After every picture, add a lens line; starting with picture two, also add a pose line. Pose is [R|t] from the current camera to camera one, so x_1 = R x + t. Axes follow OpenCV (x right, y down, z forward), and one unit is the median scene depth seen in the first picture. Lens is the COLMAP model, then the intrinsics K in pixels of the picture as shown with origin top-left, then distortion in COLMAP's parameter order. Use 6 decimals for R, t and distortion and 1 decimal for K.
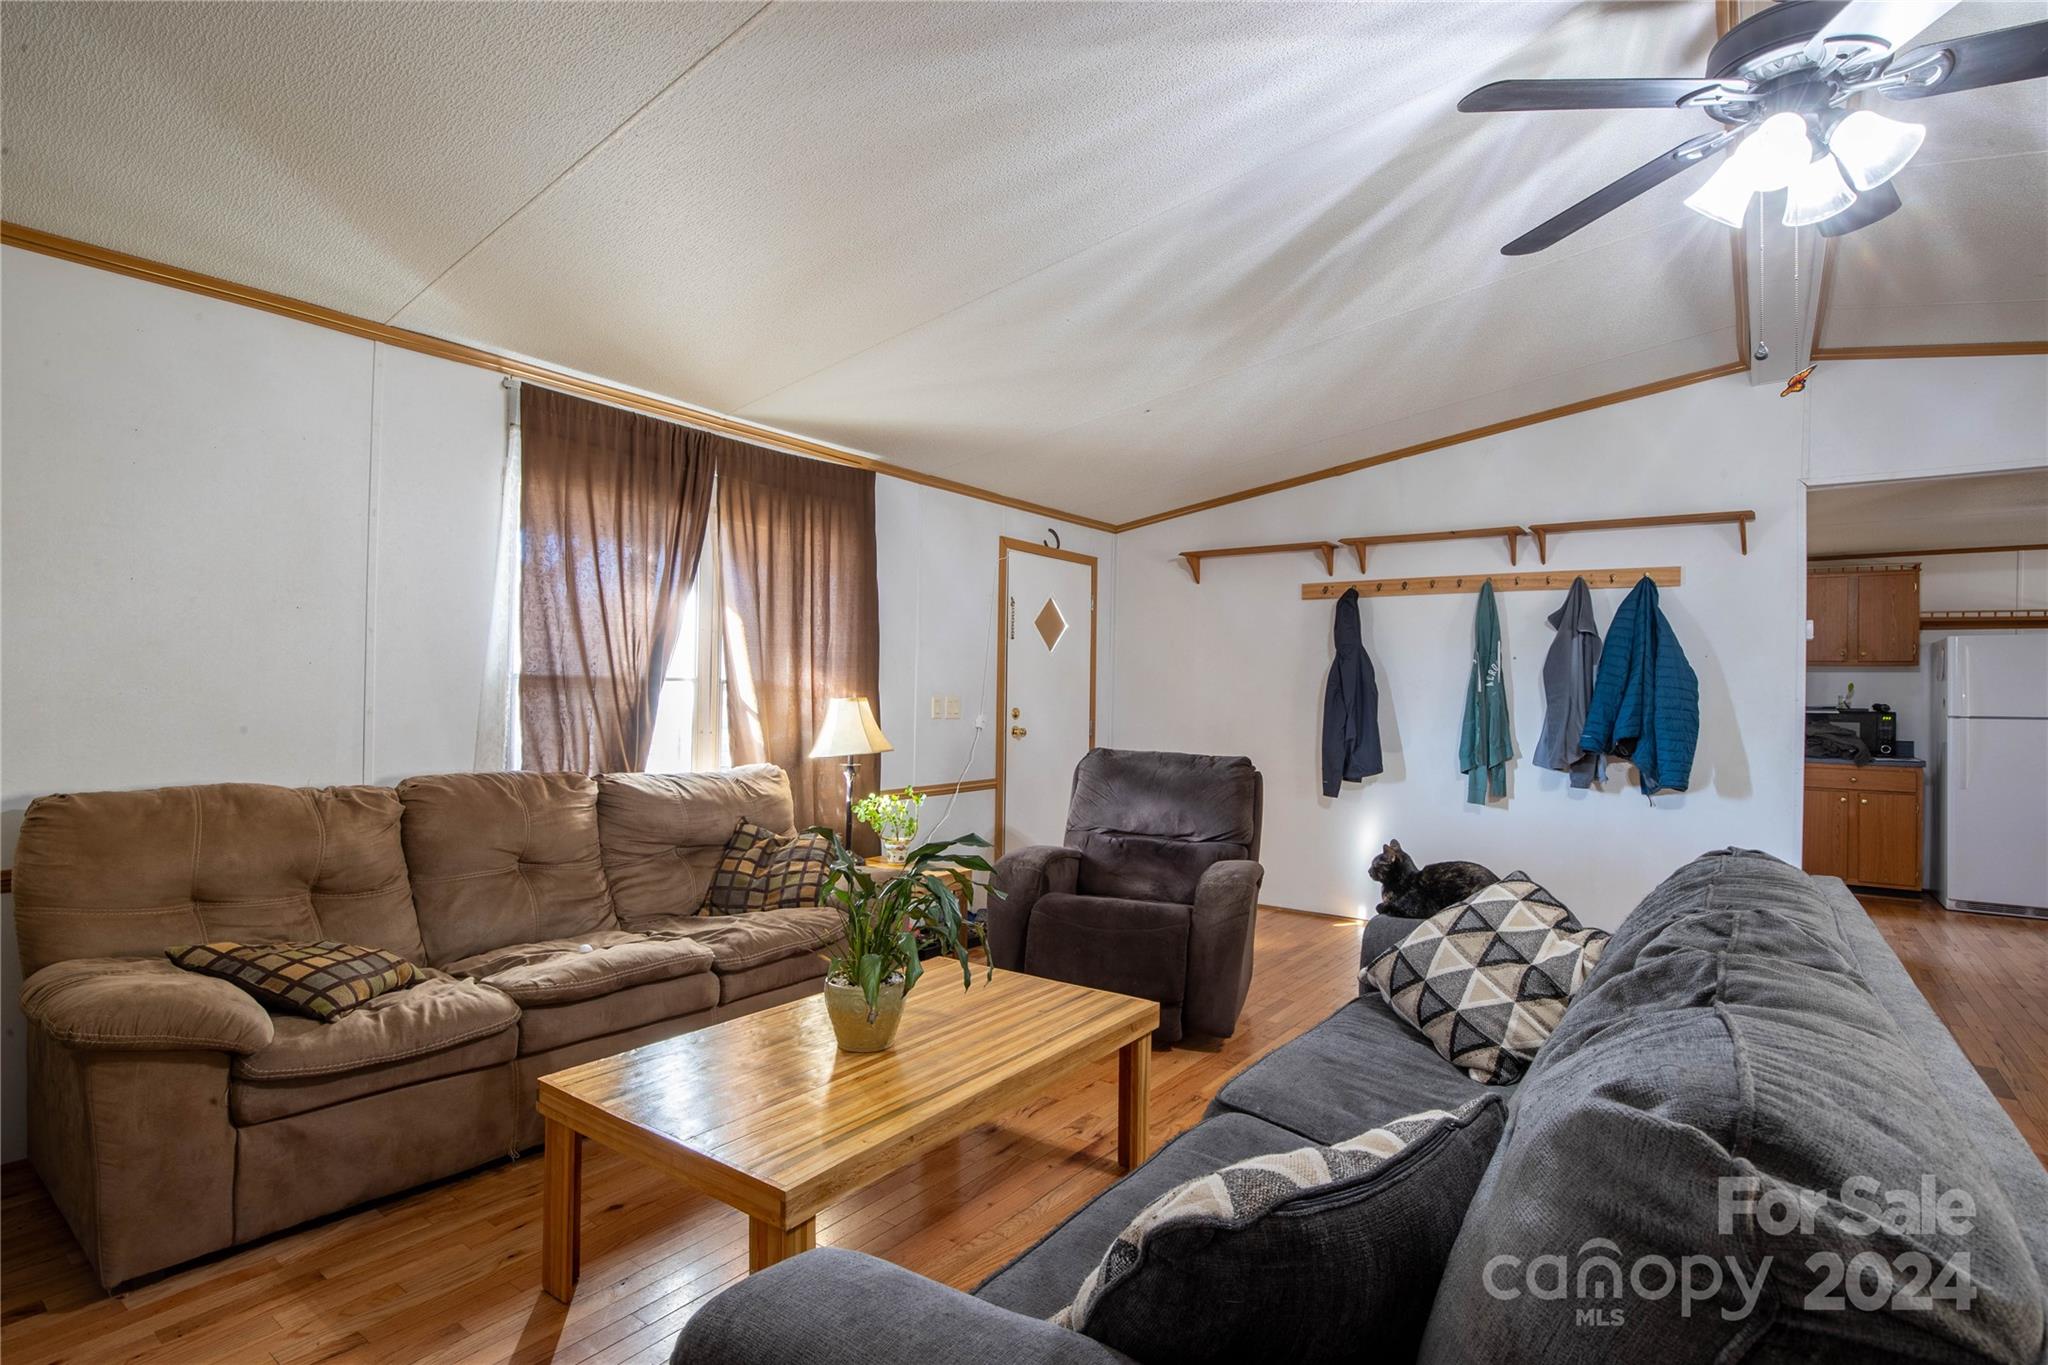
lens RADIAL K [[1021.5, 0, 1020.1], [0, 1021.5, 679.1], [0, 0, 1]] dist [-0.020652, 0.000515]
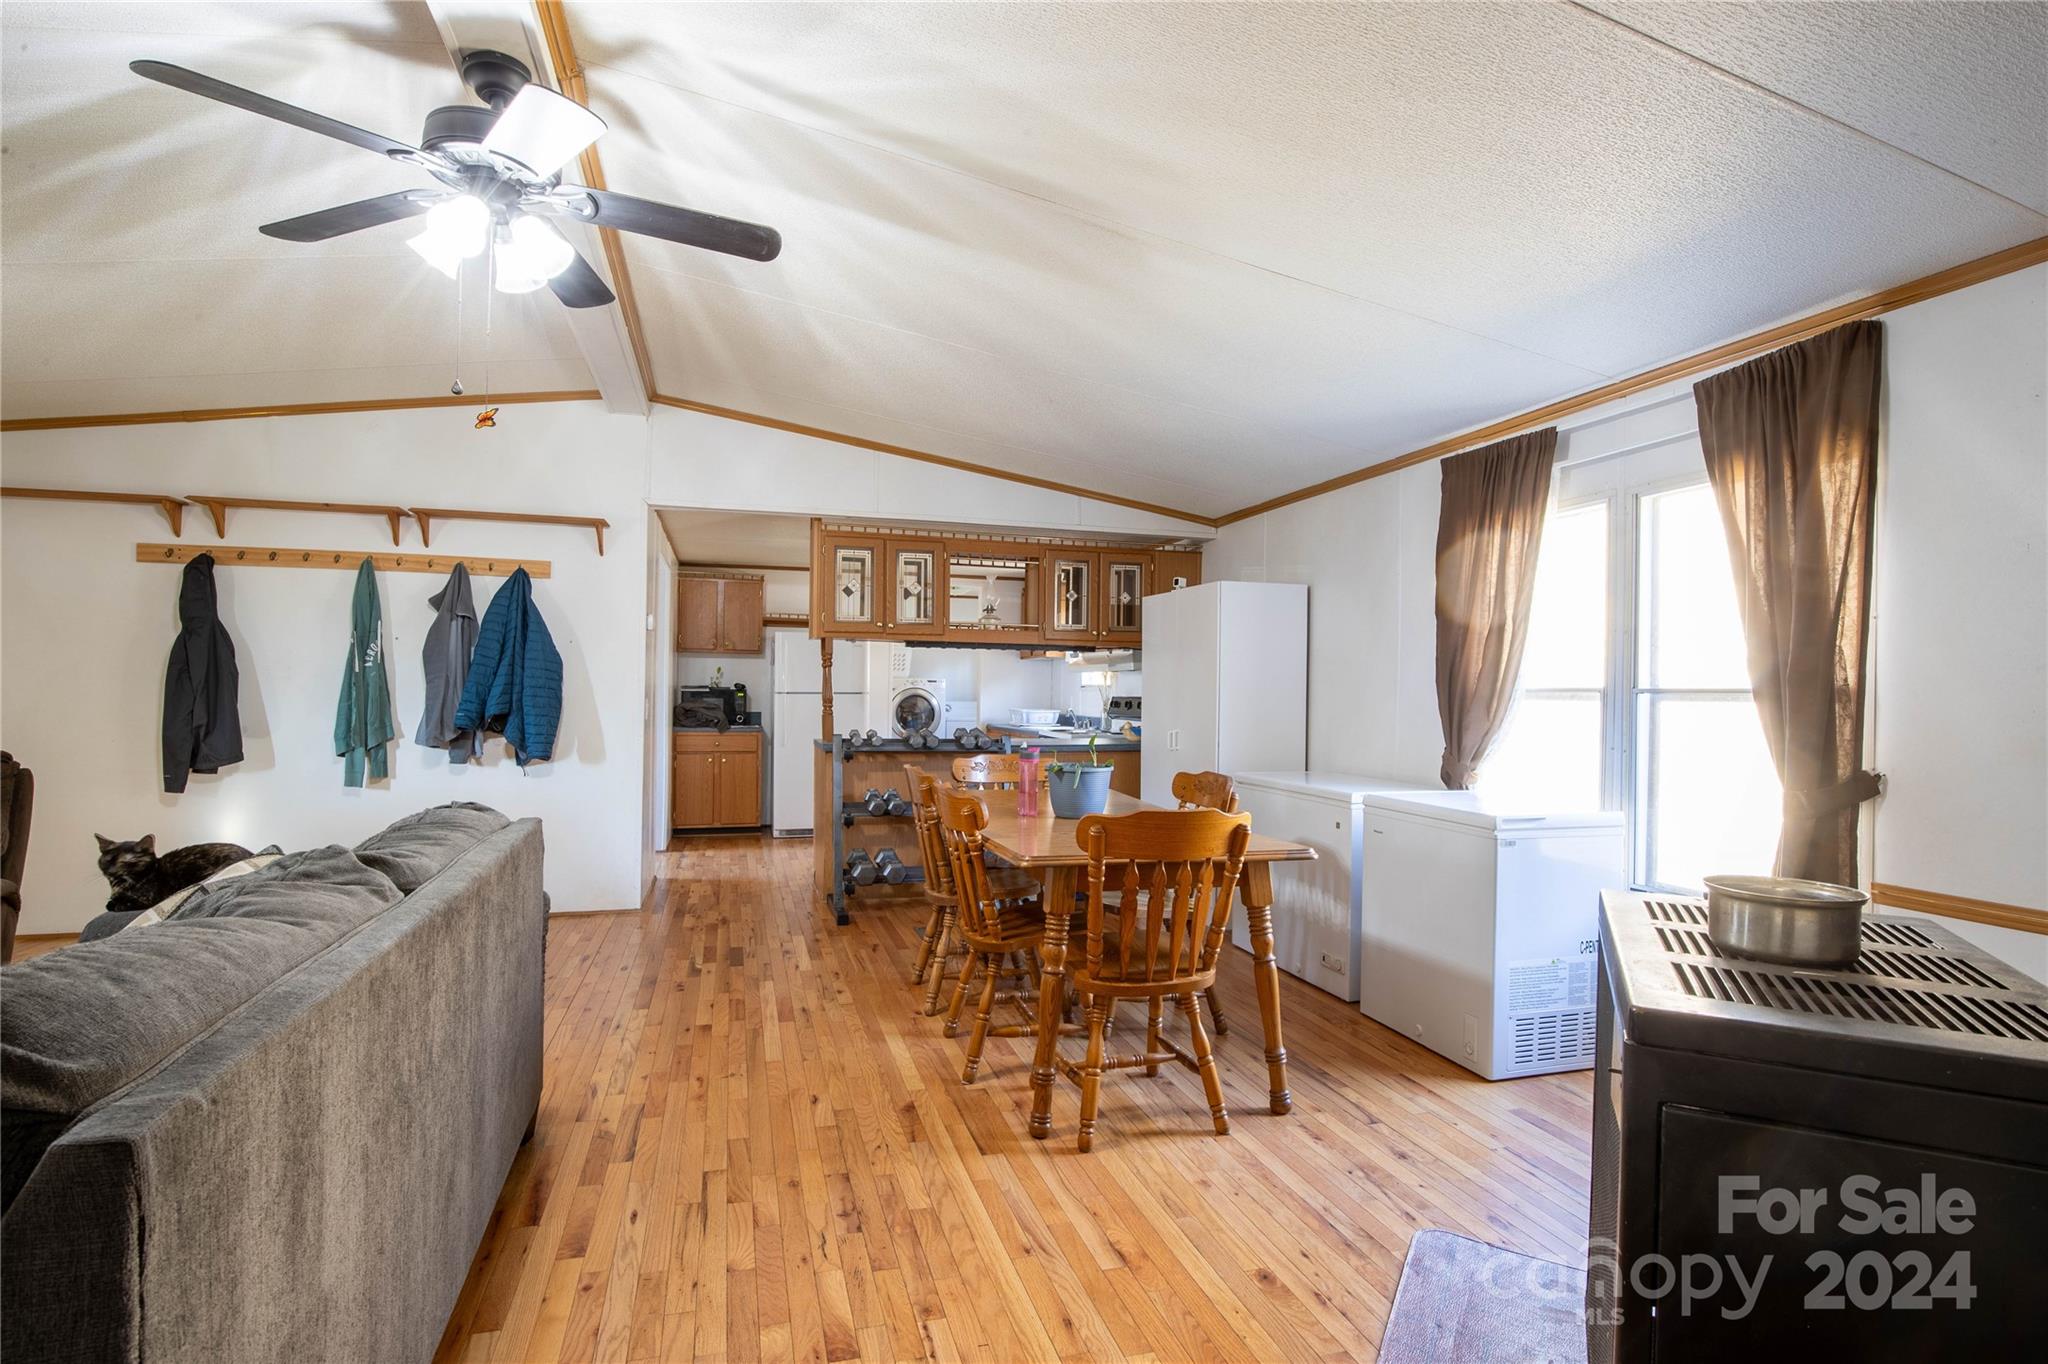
lens RADIAL K [[1021.5, 0, 1020.1], [0, 1021.5, 678.6], [0, 0, 1]] dist [-0.020652, 0.000515]
pose [[0.601138, -0.000549, 0.799145, 0.059266], [-0.013431, 0.999852, 0.010789, -0.000060], [-0.799032, -0.017219, 0.601042, -0.093845]]
